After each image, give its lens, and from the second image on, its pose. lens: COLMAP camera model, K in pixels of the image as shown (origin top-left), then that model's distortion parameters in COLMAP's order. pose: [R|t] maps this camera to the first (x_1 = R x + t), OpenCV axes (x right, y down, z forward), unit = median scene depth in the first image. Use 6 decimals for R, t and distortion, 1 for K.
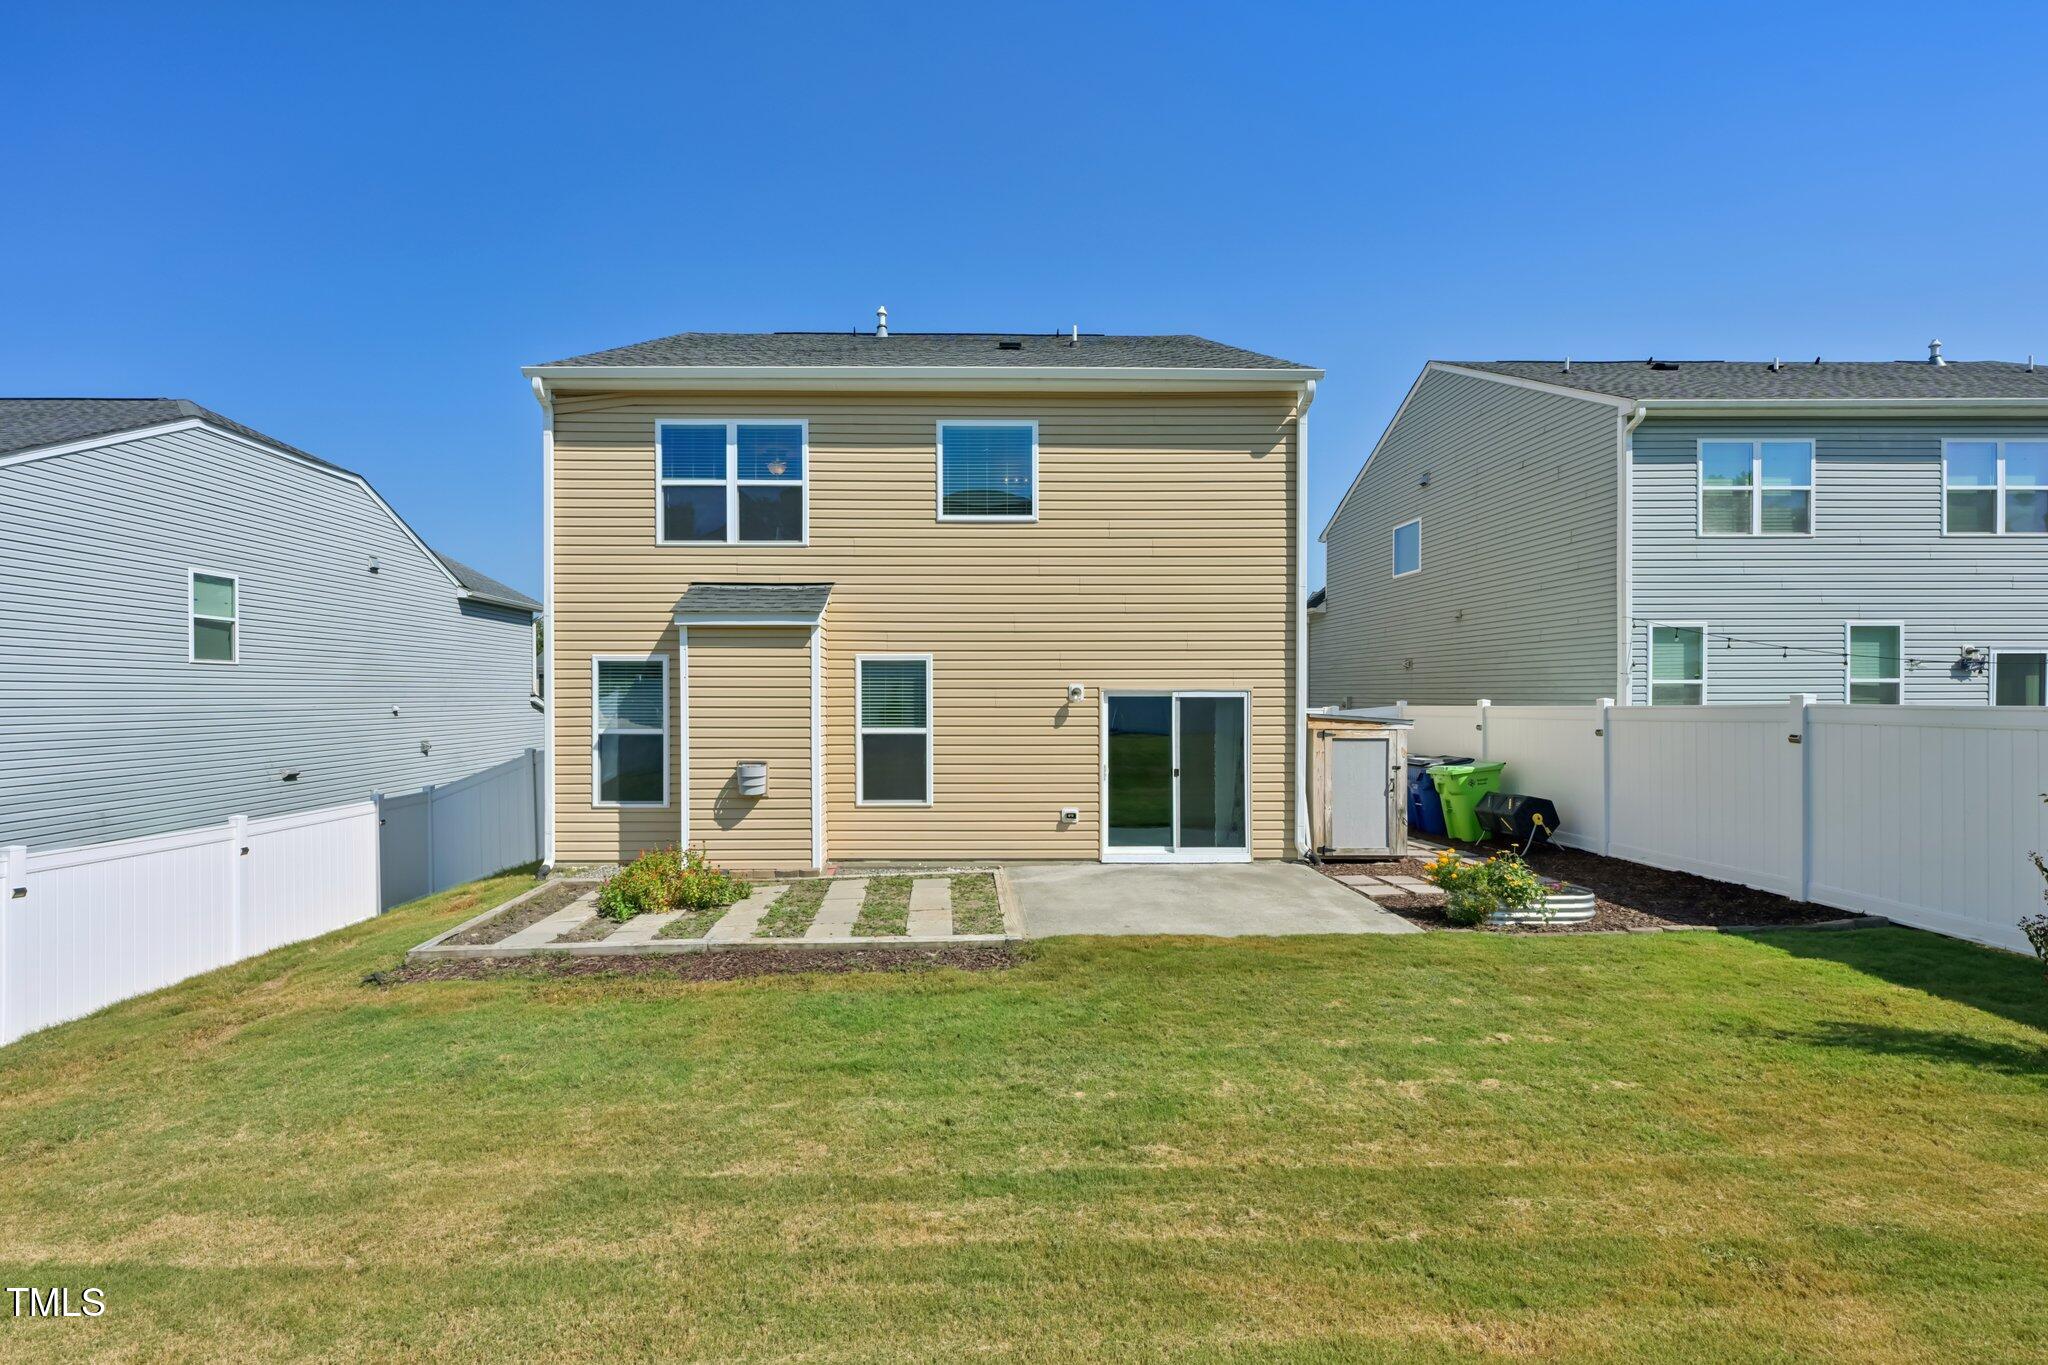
lens RADIAL K [[822.2, 0, 1018.7], [0, 822.2, 684.1], [0, 0, 1]] dist [-0.000094, 0.000443]
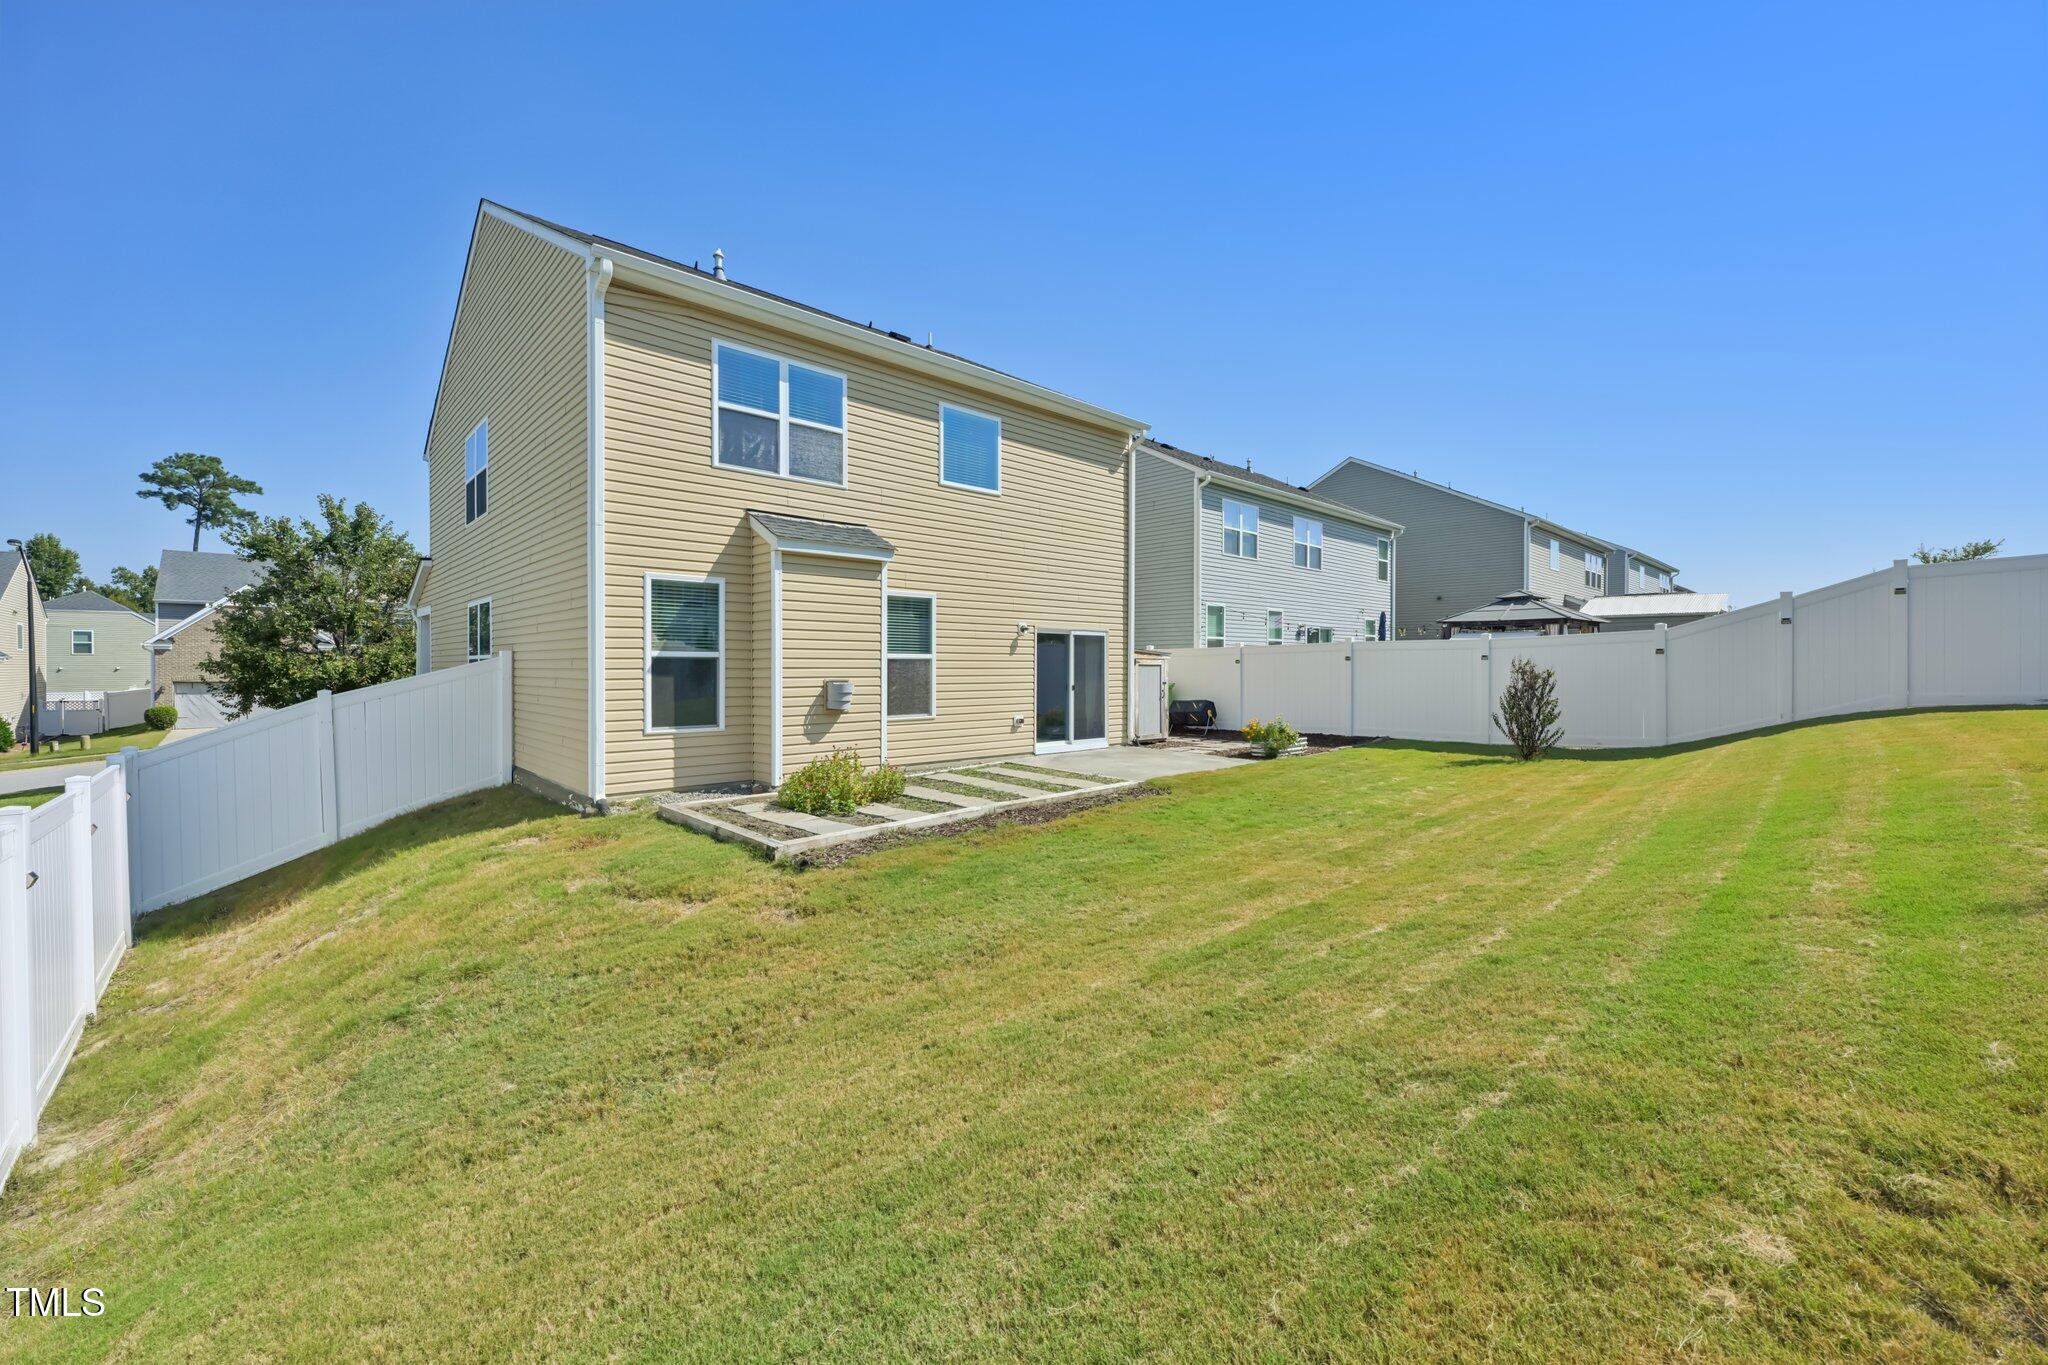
lens RADIAL K [[822.2, 0, 981.1], [0, 822.2, 678.6], [0, 0, 1]] dist [-0.000094, 0.000443]
pose [[0.748270, -0.006800, 0.663360, -0.859817], [-0.003774, 0.999888, 0.014507, 0.071214], [-0.663384, -0.013359, 0.748160, 0.042992]]
